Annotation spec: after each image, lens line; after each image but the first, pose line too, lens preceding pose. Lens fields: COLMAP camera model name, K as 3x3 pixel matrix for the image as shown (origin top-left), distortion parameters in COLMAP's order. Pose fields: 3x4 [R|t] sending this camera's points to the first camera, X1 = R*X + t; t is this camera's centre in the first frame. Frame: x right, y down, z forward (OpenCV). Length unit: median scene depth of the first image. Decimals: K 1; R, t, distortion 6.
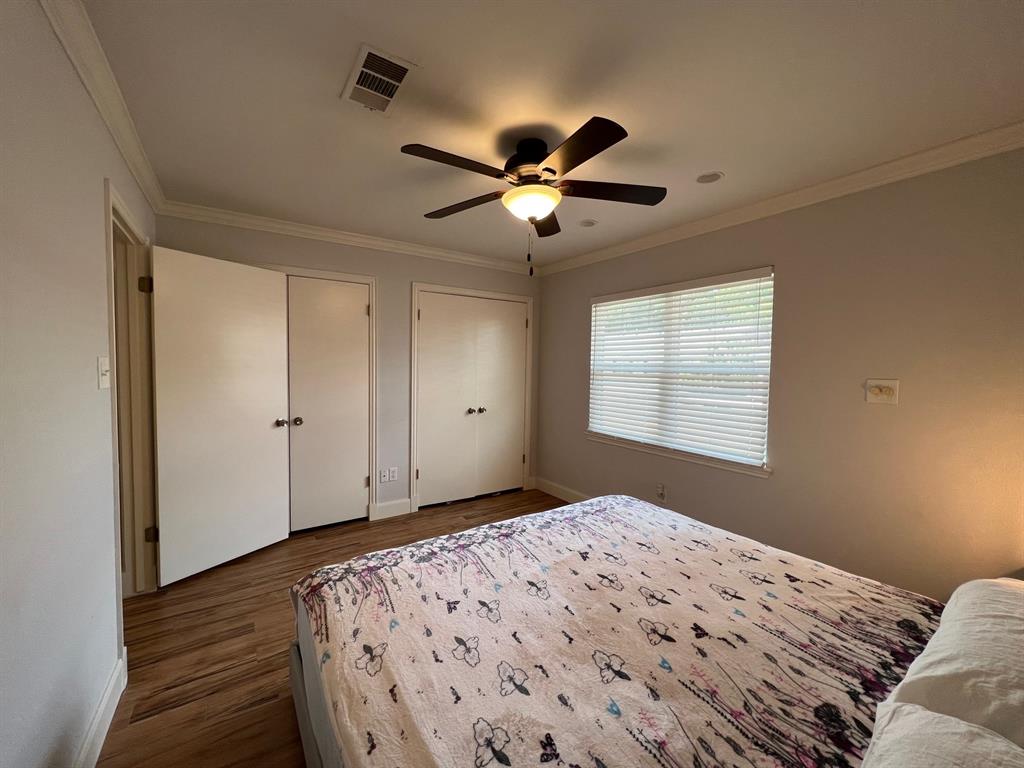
lens RADIAL K [[408.8, 0, 512.4], [0, 408.8, 381.8], [0, 0, 1]] dist [-0.003222, 0.000569]
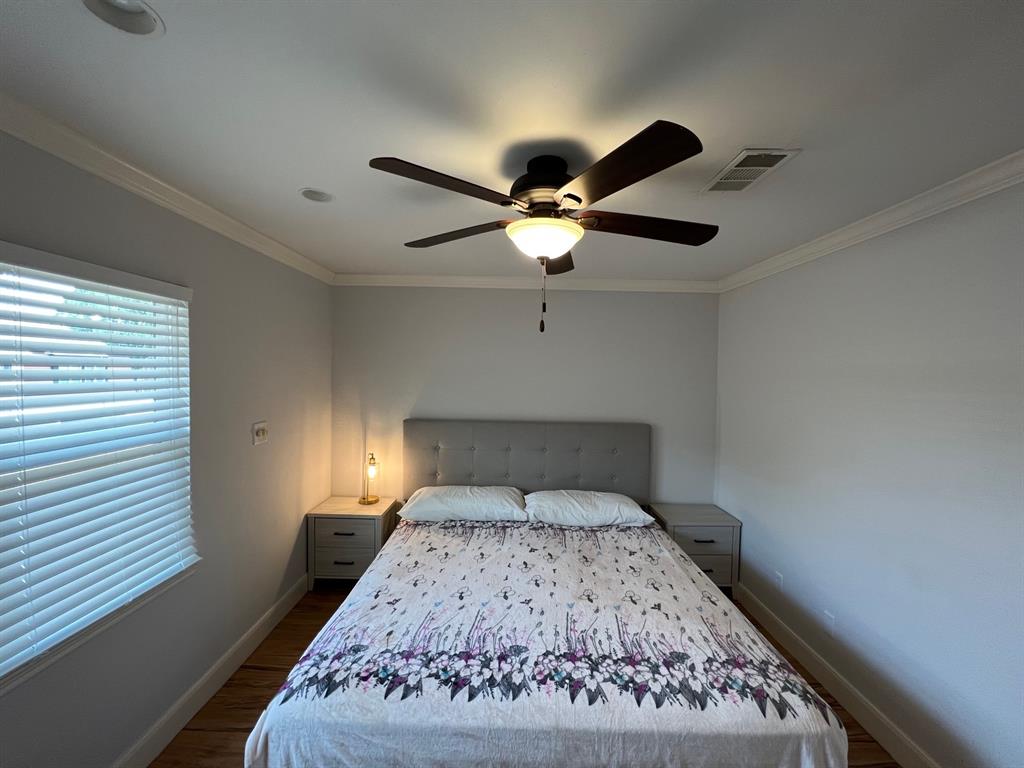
lens RADIAL K [[408.8, 0, 511.5], [0, 408.8, 383.5], [0, 0, 1]] dist [-0.003222, 0.000569]
pose [[-0.825085, -0.043877, 0.563302, -0.344974], [-0.003051, 0.997312, 0.073215, -0.220492], [-0.565000, 0.058690, -0.823001, 1.681500]]
